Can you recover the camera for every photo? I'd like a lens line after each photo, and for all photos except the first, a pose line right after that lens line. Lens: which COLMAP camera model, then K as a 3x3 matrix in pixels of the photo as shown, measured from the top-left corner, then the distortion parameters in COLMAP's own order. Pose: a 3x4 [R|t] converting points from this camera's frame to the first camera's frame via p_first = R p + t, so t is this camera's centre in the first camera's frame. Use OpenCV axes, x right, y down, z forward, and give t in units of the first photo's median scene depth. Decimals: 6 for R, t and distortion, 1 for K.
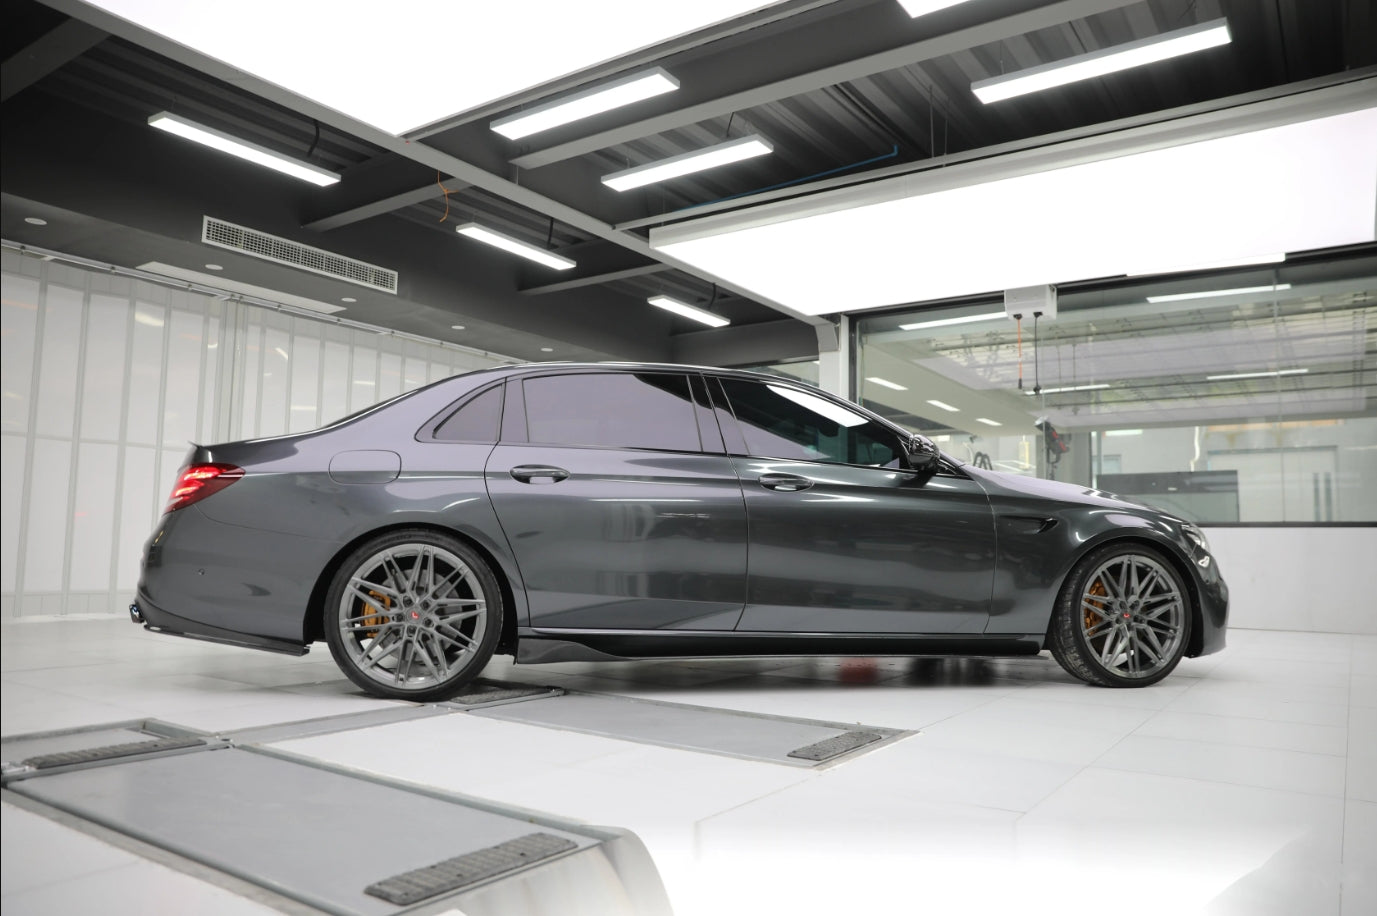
lens RADIAL K [[990.1, 0, 688.5], [0, 990.1, 458.0], [0, 0, 1]] dist [-0.125036, 0.164955]
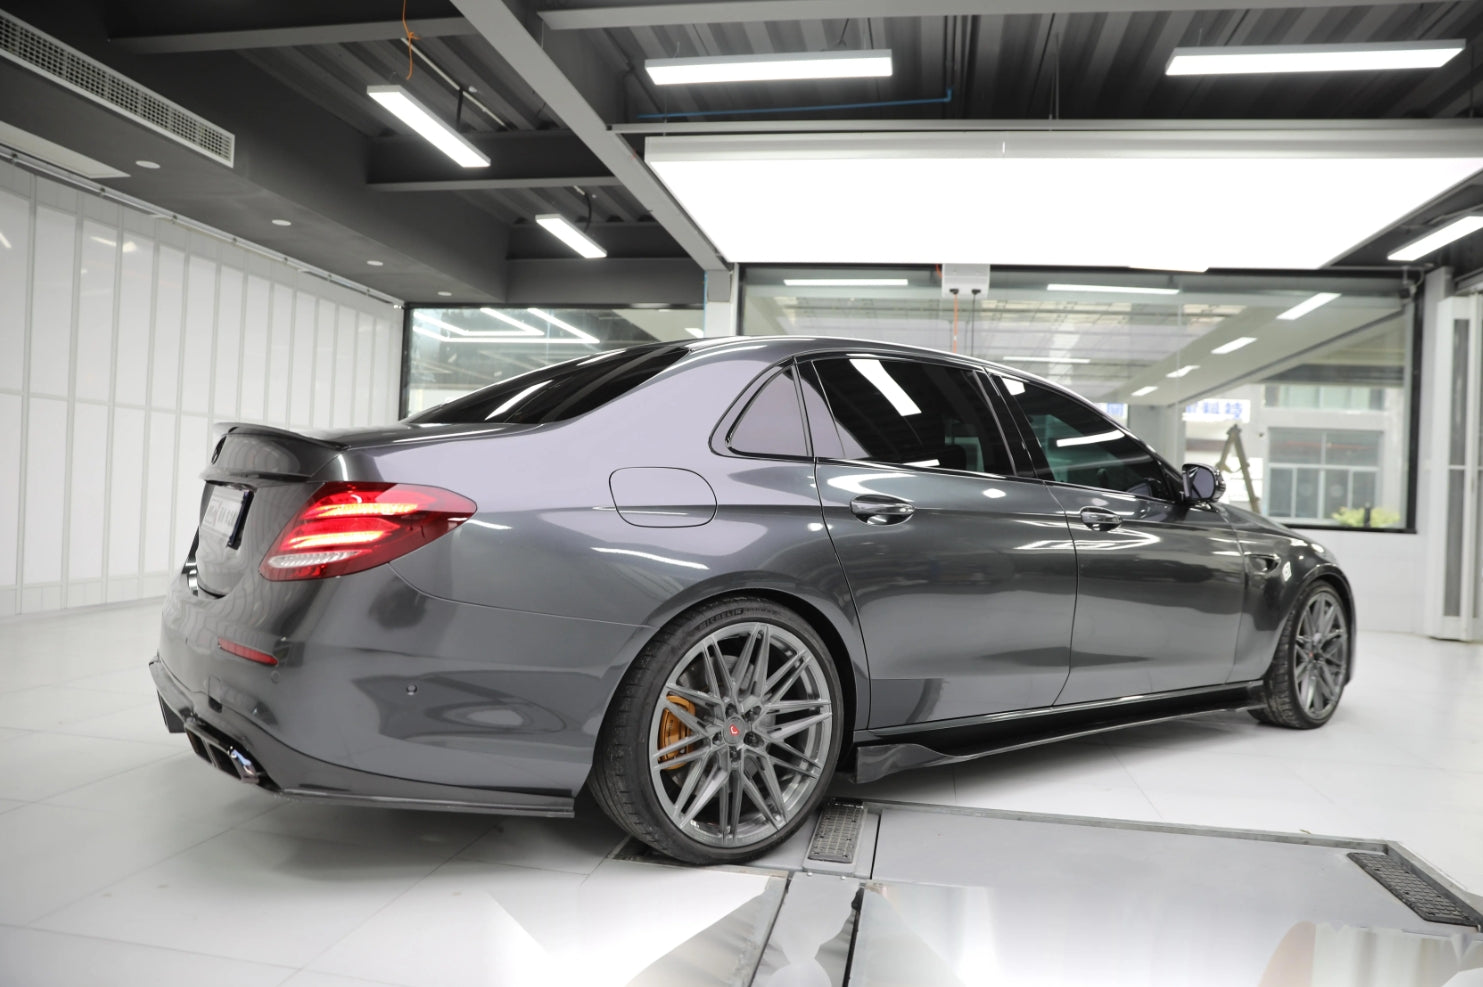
lens RADIAL K [[1019.6, 0, 741.5], [0, 1019.6, 493.5], [0, 0, 1]] dist [-0.115004, 0.096086]
pose [[0.908424, 0.025107, 0.417295, -0.265224], [-0.068282, 0.993701, 0.088859, -0.025519], [-0.412436, -0.109215, 0.904416, 0.196216]]
